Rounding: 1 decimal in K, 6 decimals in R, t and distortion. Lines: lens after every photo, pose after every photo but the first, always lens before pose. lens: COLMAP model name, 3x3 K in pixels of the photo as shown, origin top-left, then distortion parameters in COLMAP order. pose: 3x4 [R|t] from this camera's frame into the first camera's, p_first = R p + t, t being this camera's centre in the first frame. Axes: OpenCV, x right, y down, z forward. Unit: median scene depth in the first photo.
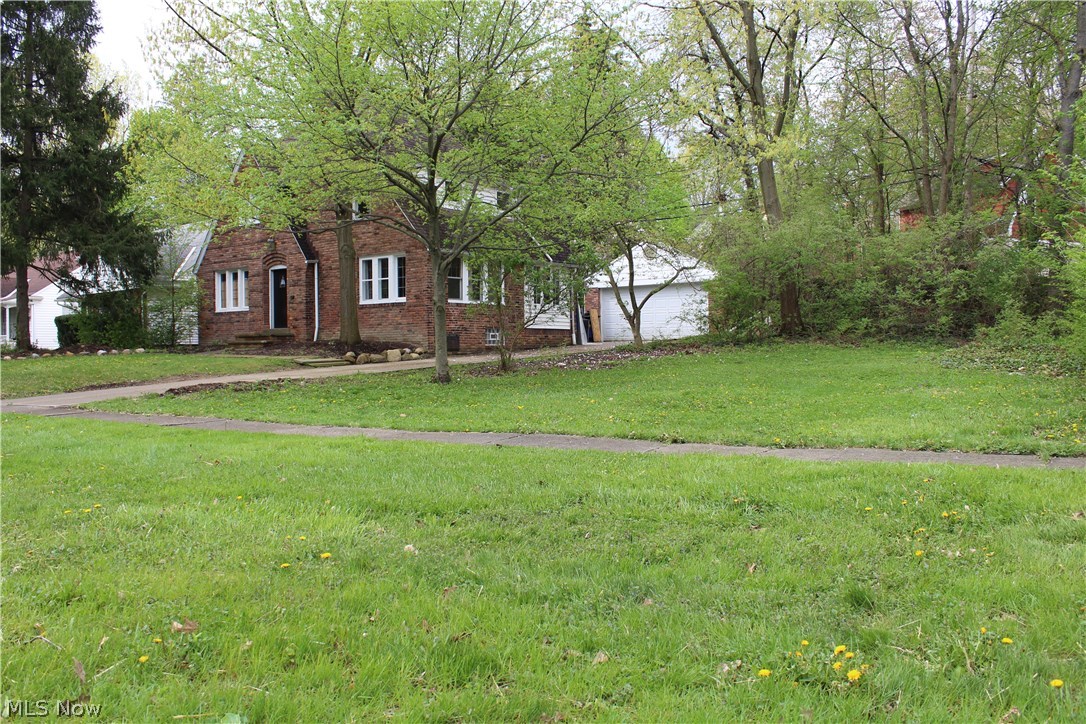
lens RADIAL K [[906.2, 0, 543.0], [0, 906.2, 362.0], [0, 0, 1]] dist [-0.154366, 0.137831]
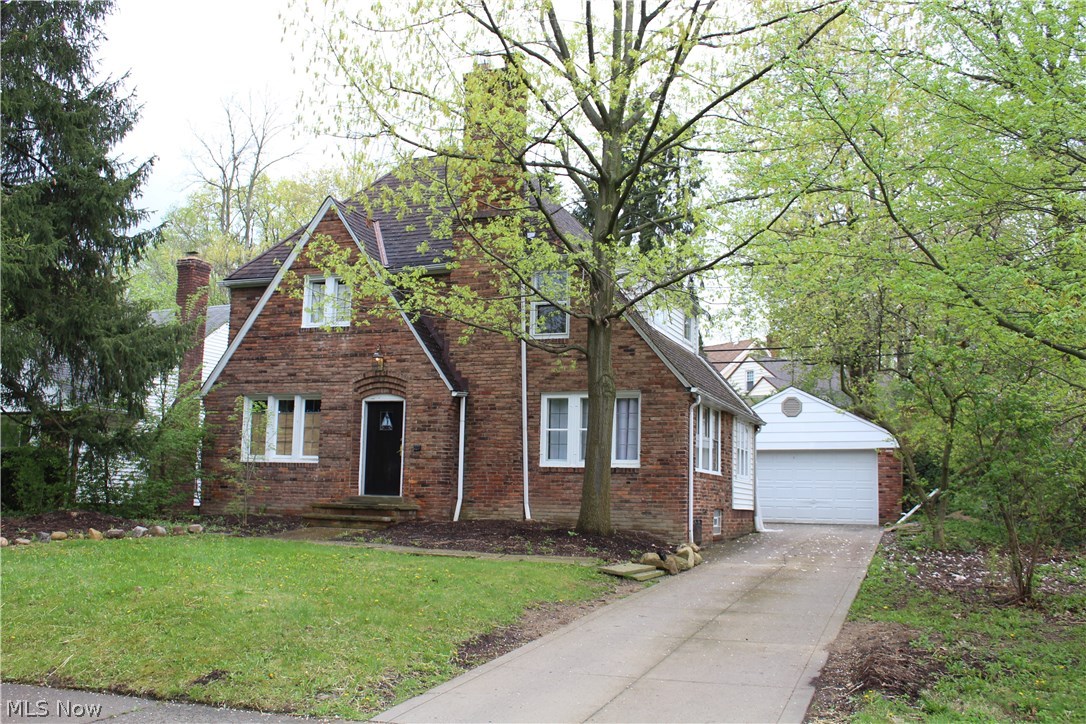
lens RADIAL K [[1052.8, 0, 543.0], [0, 1052.8, 362.0], [0, 0, 1]] dist [-0.107081, -0.000055]
pose [[0.967969, 0.068664, 0.241500, -0.374358], [-0.032781, 0.988206, -0.149579, -0.024579], [-0.248922, 0.136871, 0.958803, 0.262348]]
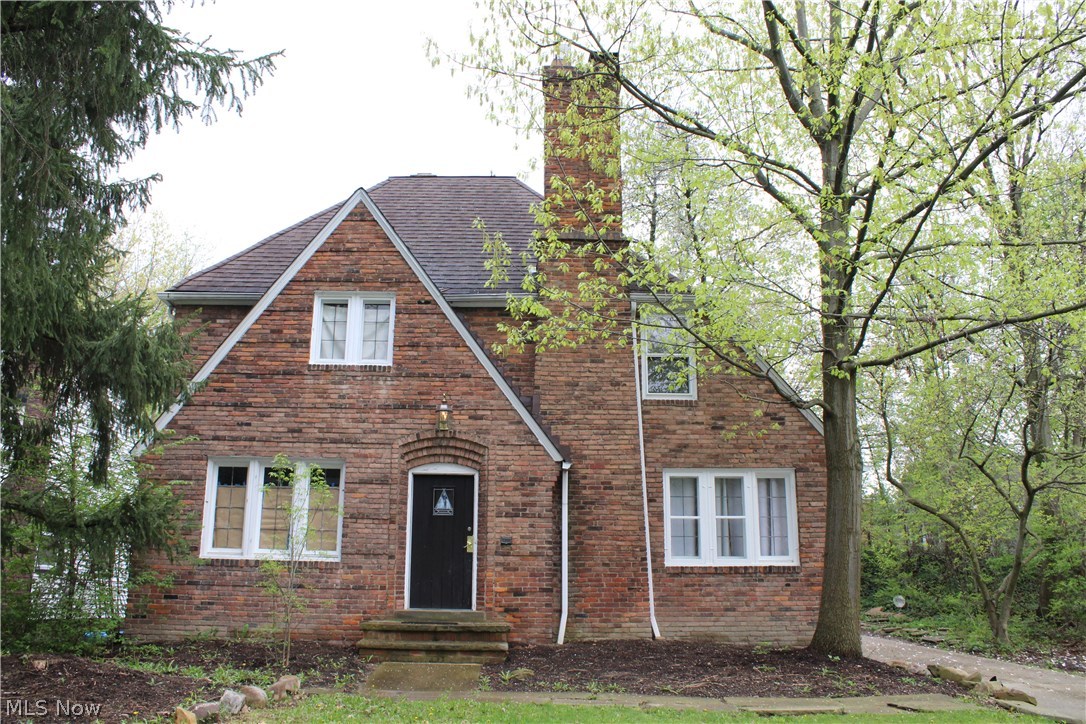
lens RADIAL K [[906.2, 0, 543.0], [0, 906.2, 362.0], [0, 0, 1]] dist [-0.154366, 0.137831]
pose [[0.795130, 0.173969, 0.580950, -0.537301], [-0.007771, 0.960814, -0.277085, -0.033809], [-0.606389, 0.215804, 0.765324, 0.624136]]
